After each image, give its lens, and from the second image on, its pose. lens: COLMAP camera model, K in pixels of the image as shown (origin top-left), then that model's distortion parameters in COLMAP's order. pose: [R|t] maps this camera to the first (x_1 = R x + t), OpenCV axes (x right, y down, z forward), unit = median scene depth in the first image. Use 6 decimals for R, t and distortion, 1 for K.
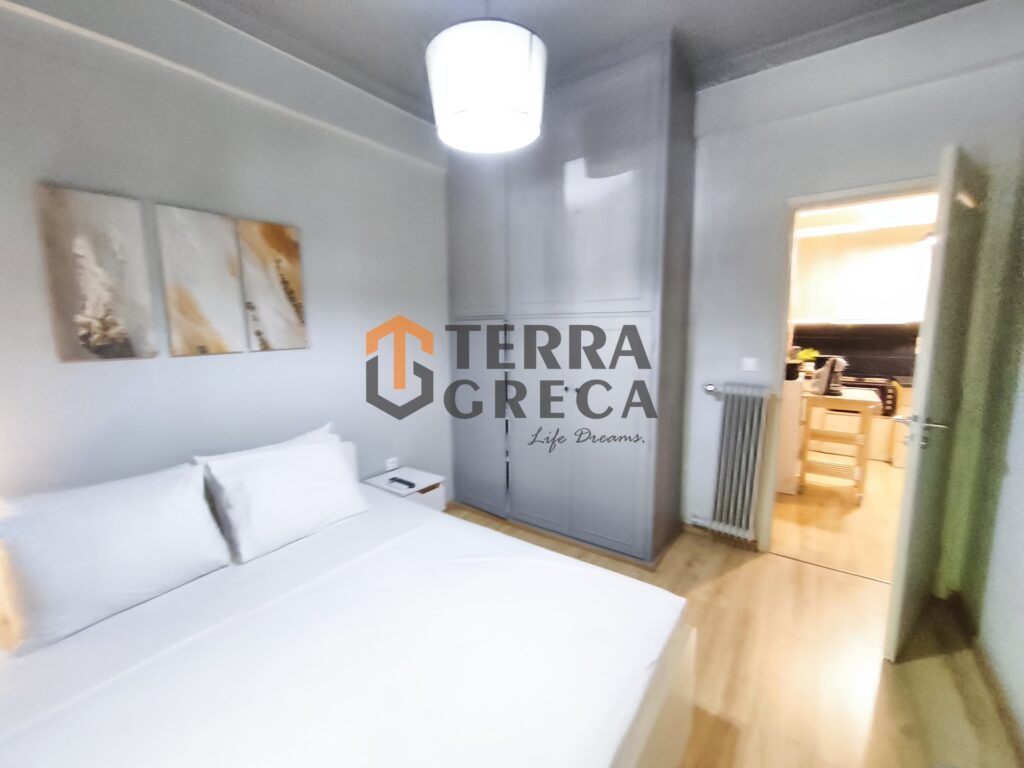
lens RADIAL K [[425.6, 0, 509.2], [0, 425.6, 379.6], [0, 0, 1]] dist [-0.003172, 0.000142]
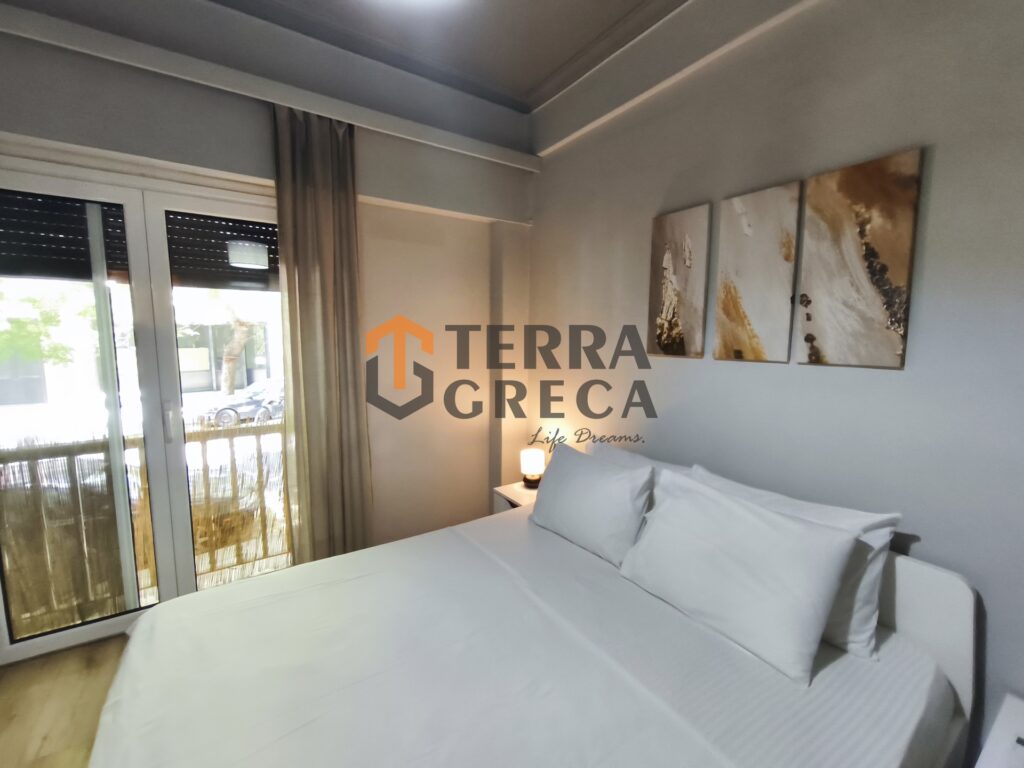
lens RADIAL K [[426.9, 0, 510.2], [0, 426.9, 381.4], [0, 0, 1]] dist [-0.003491, 0.000000]
pose [[-0.337058, 0.119188, -0.933909, 0.239751], [-0.122978, 0.977882, 0.169184, -0.098645], [0.933418, 0.171875, -0.314946, 0.783022]]
